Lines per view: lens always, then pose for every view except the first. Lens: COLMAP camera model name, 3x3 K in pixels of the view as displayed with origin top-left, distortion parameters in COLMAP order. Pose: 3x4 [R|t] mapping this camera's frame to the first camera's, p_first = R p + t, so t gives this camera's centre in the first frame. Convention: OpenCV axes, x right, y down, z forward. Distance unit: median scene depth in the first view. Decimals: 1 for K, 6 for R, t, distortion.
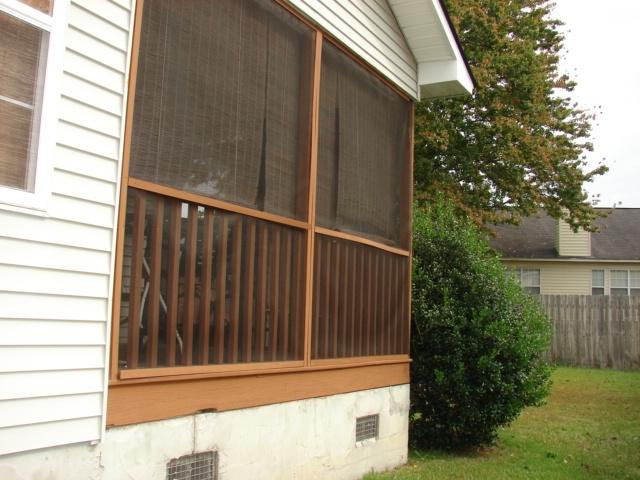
lens RADIAL K [[685.4, 0, 320.0], [0, 685.4, 240.0], [0, 0, 1]] dist [-0.267367, 0.309708]
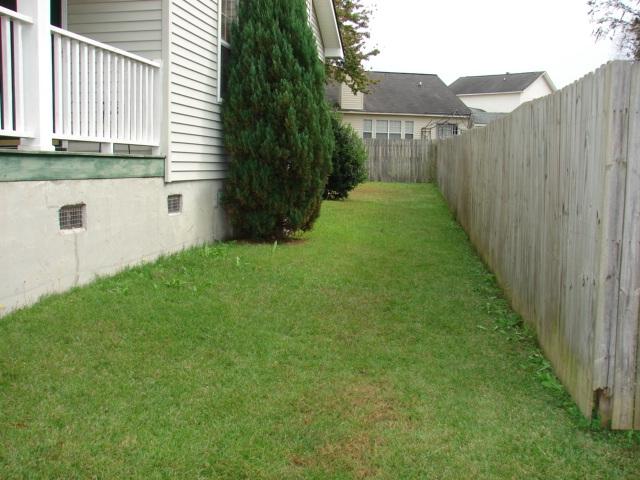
lens RADIAL K [[685.4, 0, 320.0], [0, 685.4, 240.0], [0, 0, 1]] dist [-0.267367, 0.309708]
pose [[0.938464, -0.047750, 0.342060, -0.206315], [-0.033996, 0.972816, 0.229072, -0.037722], [-0.343699, -0.226604, 0.911329, -0.390150]]
